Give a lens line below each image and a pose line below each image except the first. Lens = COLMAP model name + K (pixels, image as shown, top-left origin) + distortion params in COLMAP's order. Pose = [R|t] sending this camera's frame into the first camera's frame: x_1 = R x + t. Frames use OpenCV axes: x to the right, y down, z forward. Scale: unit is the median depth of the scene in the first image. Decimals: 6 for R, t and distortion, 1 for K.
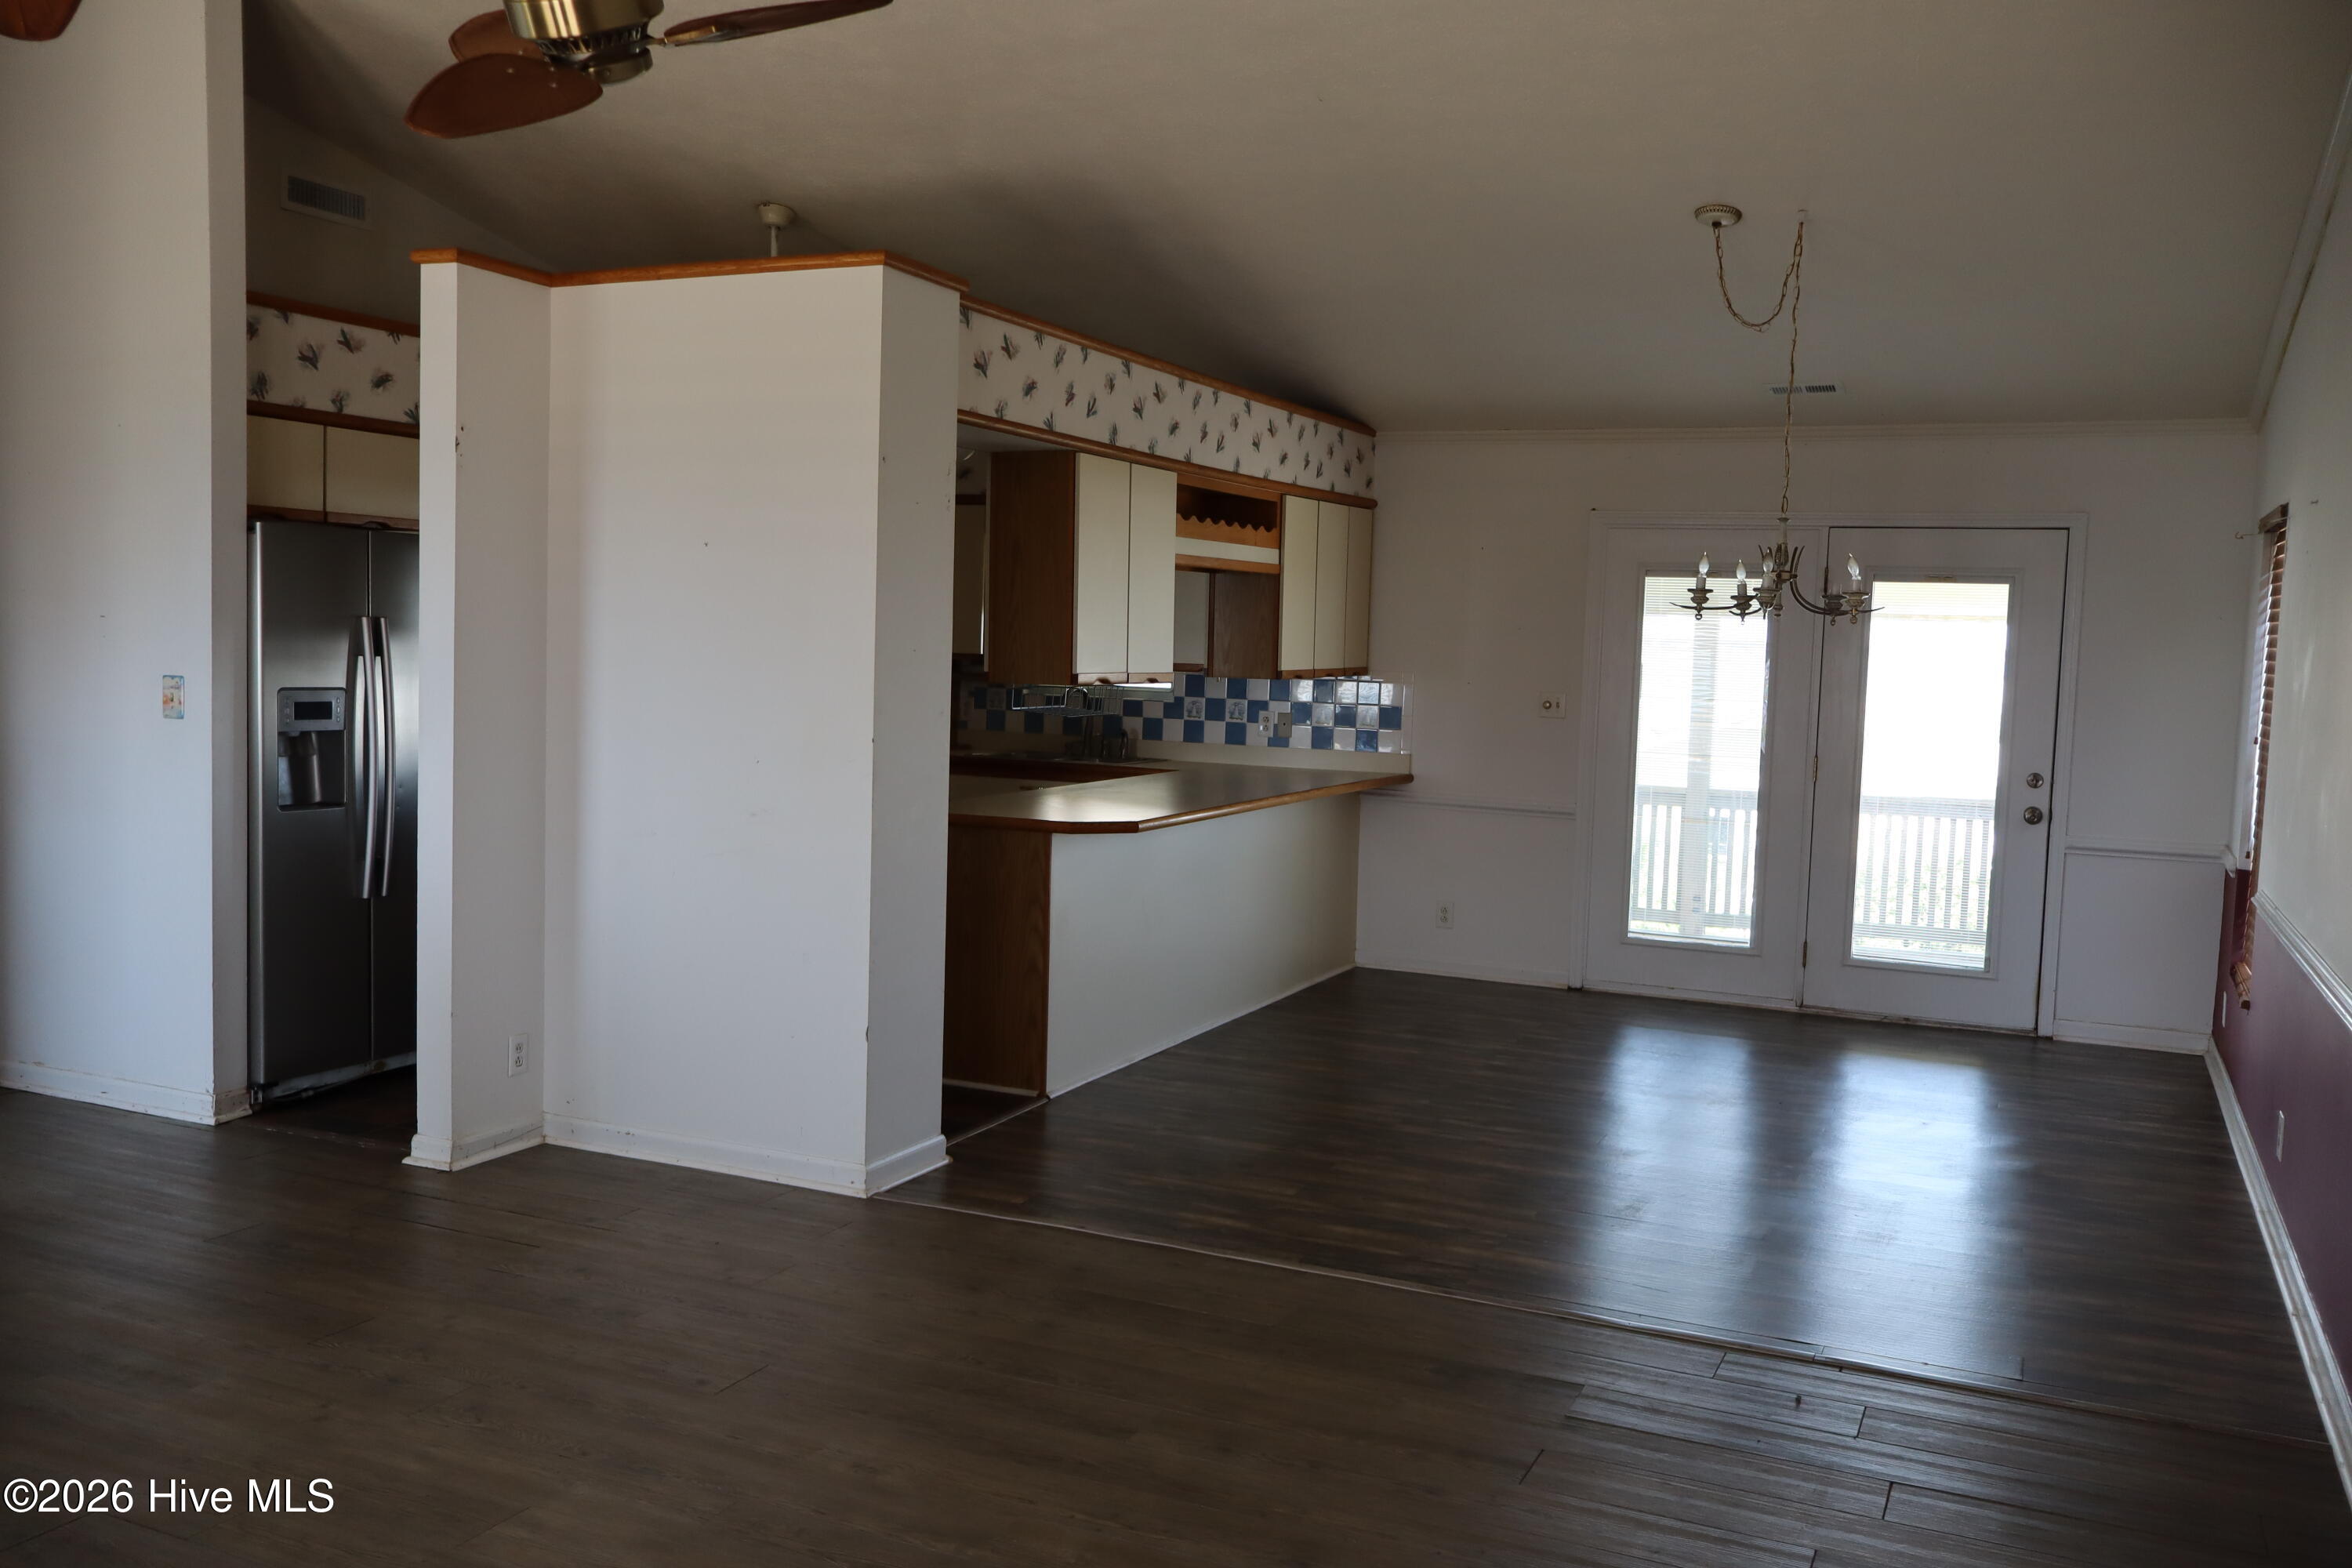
lens RADIAL K [[1962.4, 0, 1172.3], [0, 1962.4, 781.9], [0, 0, 1]] dist [-0.012922, 0.002990]
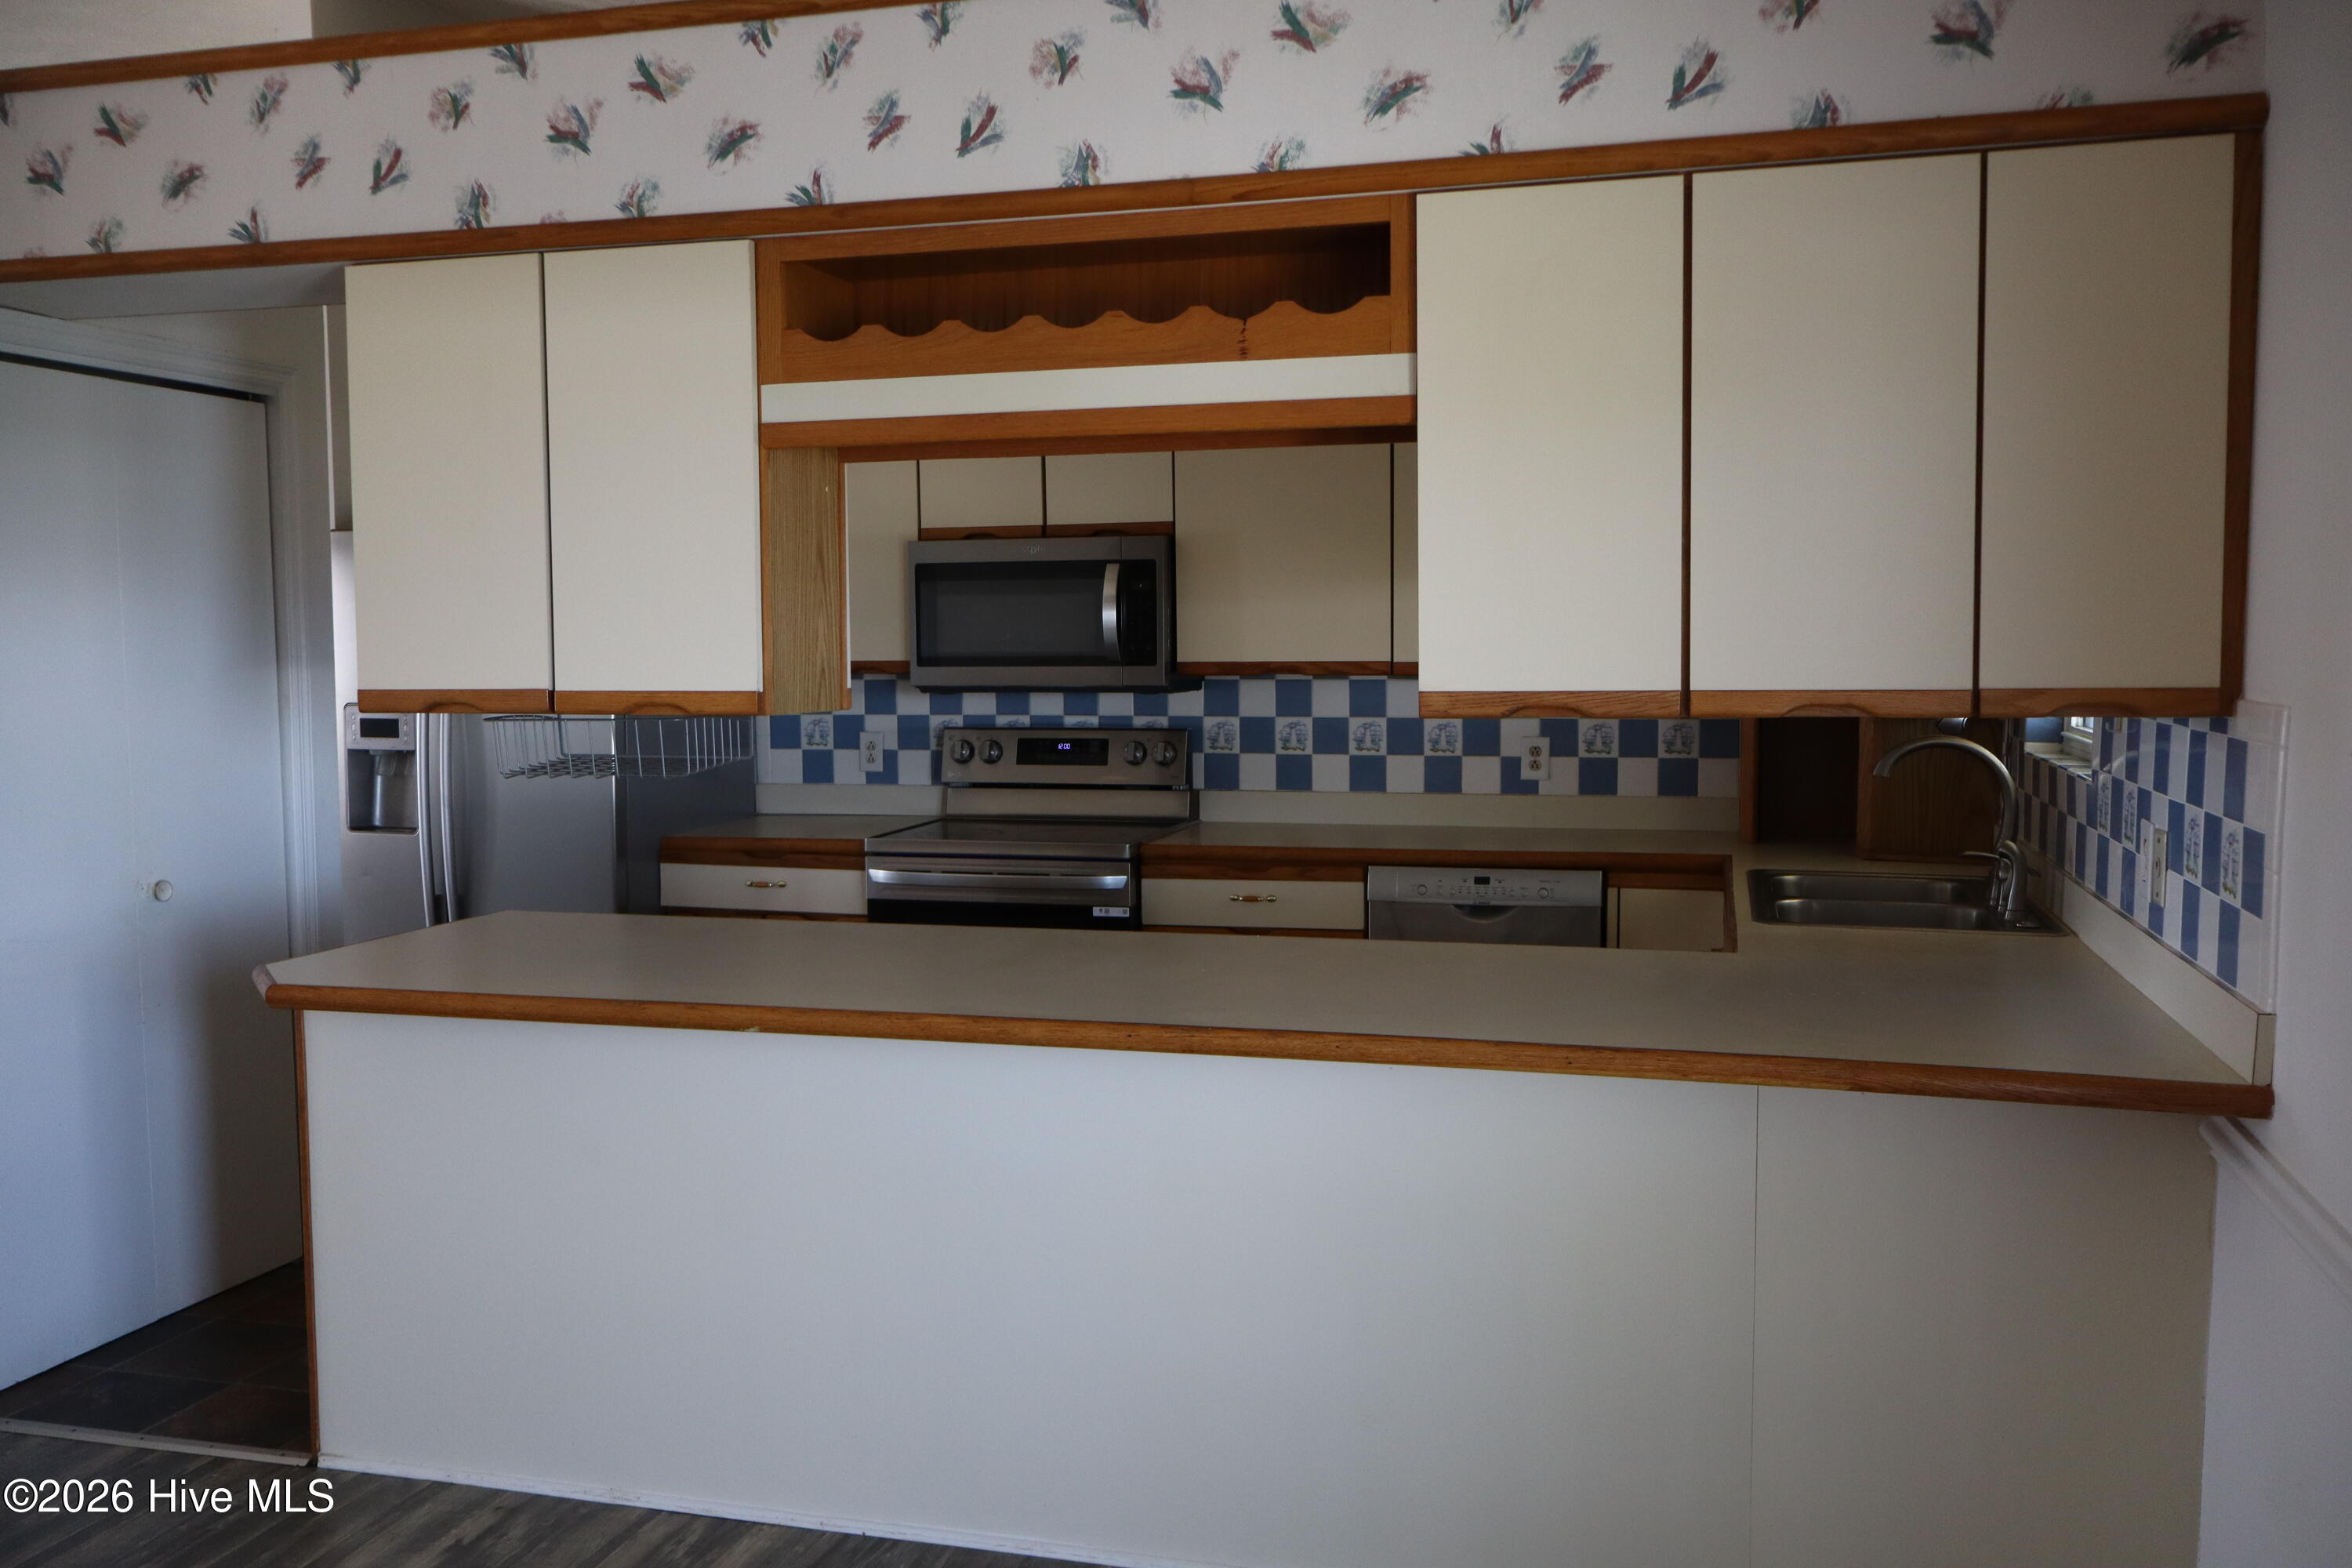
lens RADIAL K [[1962.4, 0, 1173.6], [0, 1962.4, 788.5], [0, 0, 1]] dist [-0.012922, 0.002990]
pose [[0.158994, 0.049937, -0.986016, 0.454113], [-0.063152, 0.997189, 0.040320, -0.057878], [0.985258, 0.055858, 0.161701, 1.021229]]
